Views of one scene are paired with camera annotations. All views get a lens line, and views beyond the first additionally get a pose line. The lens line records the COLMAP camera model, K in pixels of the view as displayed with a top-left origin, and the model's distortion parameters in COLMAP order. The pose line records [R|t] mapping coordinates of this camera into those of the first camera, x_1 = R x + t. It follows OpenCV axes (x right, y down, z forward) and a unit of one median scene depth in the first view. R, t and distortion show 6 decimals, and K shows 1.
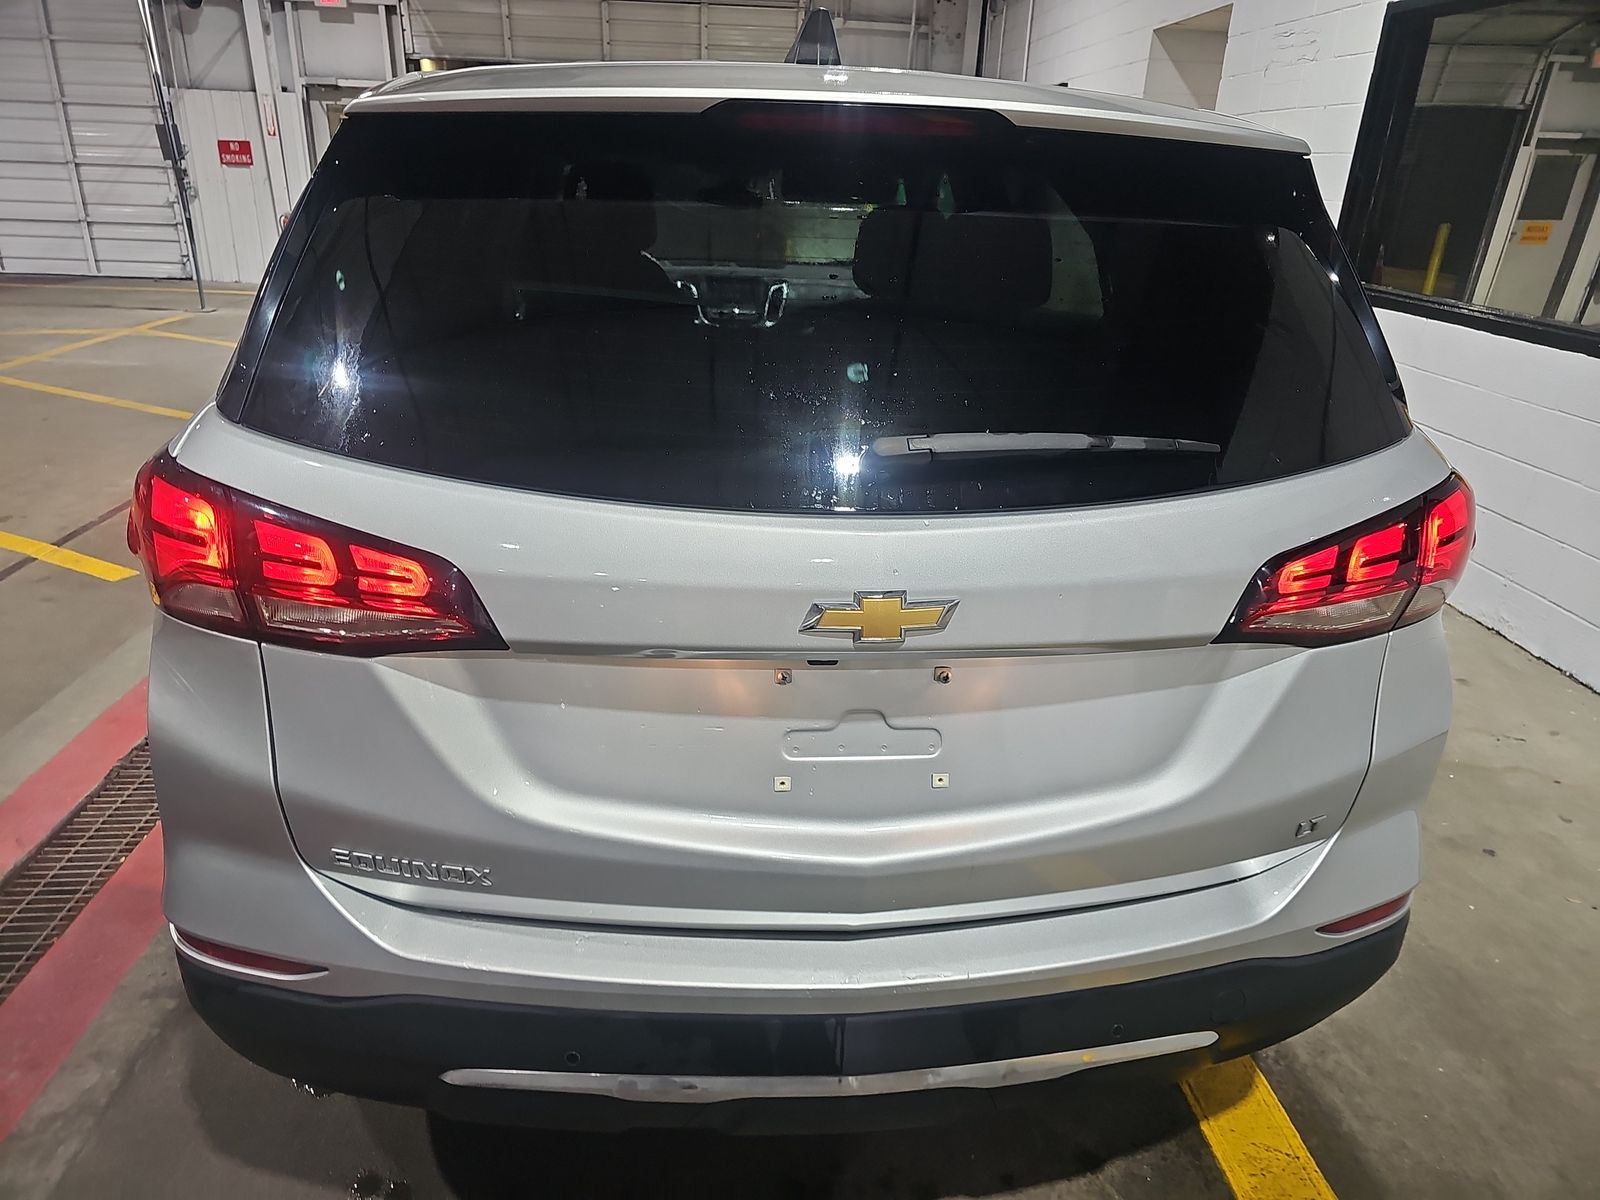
lens RADIAL K [[1064.6, 0, 790.2], [0, 1064.6, 598.9], [0, 0, 1]] dist [0.050767, -0.021194]
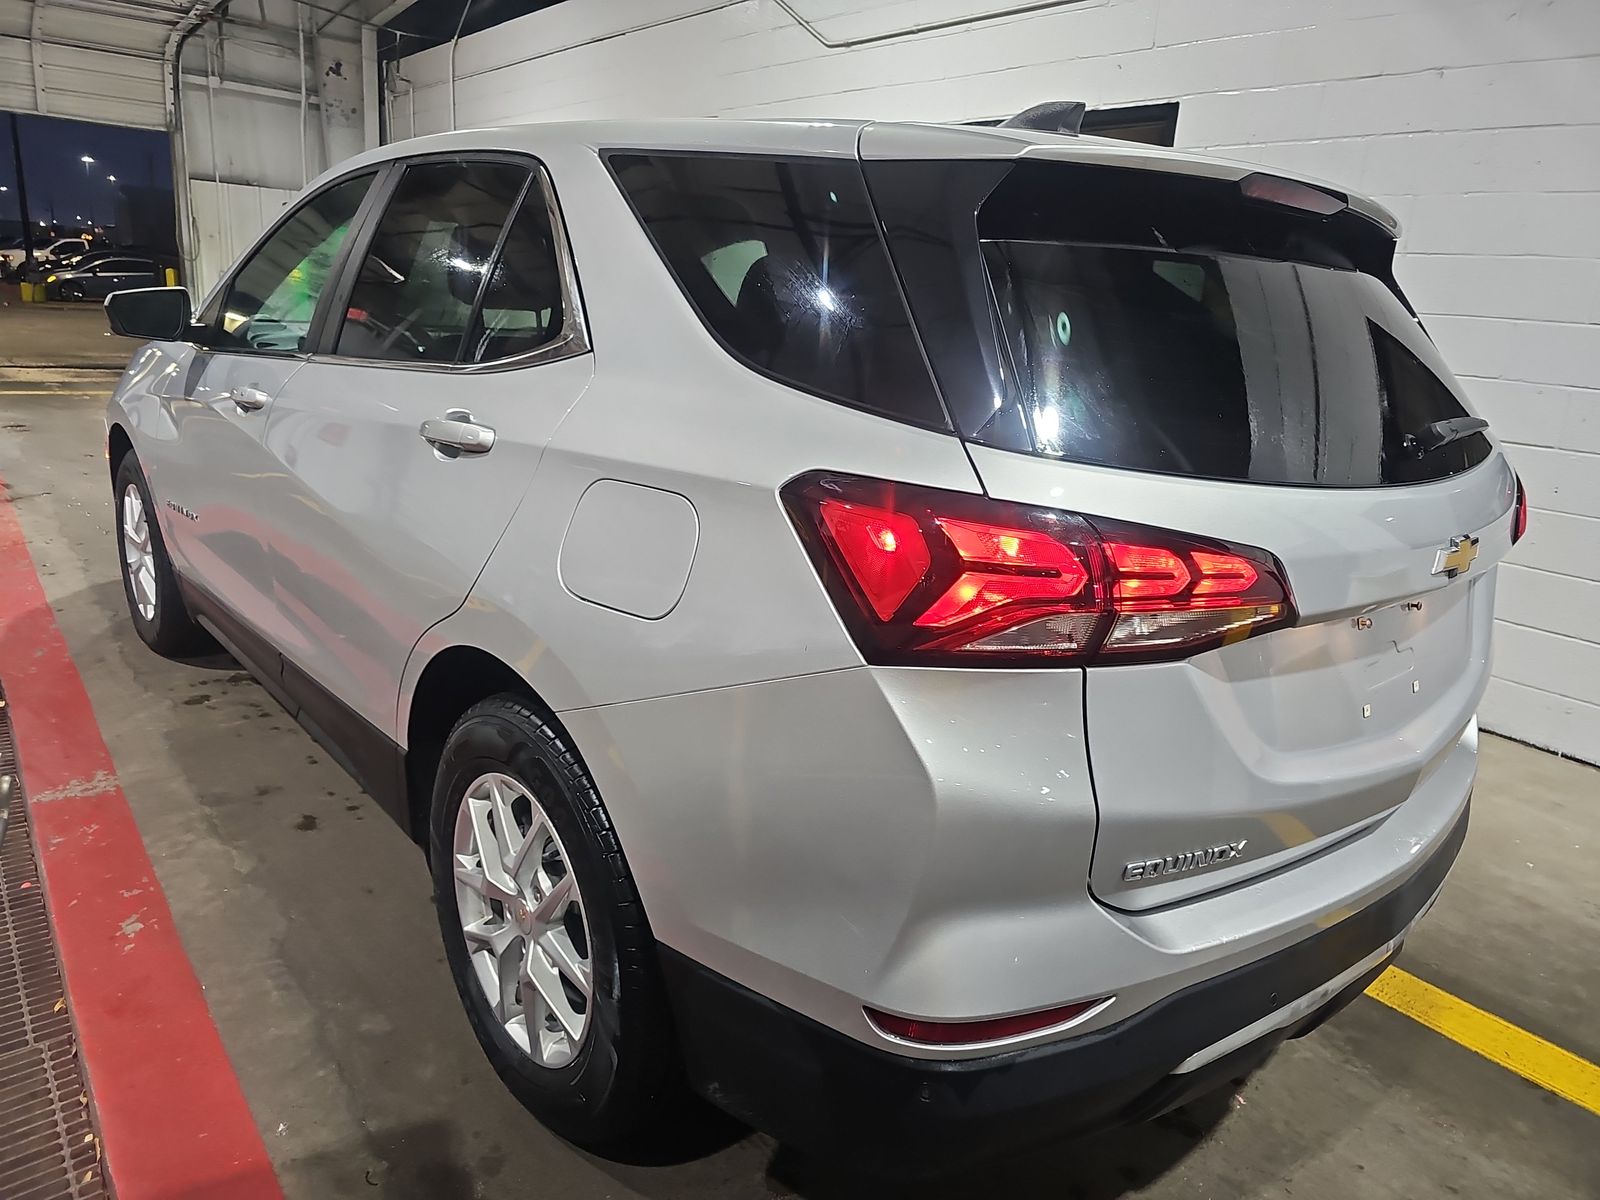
lens RADIAL K [[1064.6, 0, 800.6], [0, 1064.6, 596.8], [0, 0, 1]] dist [0.050767, -0.021194]
pose [[0.823868, -0.150562, 0.546418, -0.113801], [0.189353, 0.981795, -0.014971, -0.005532], [-0.534217, 0.115800, 0.837378, 0.028131]]
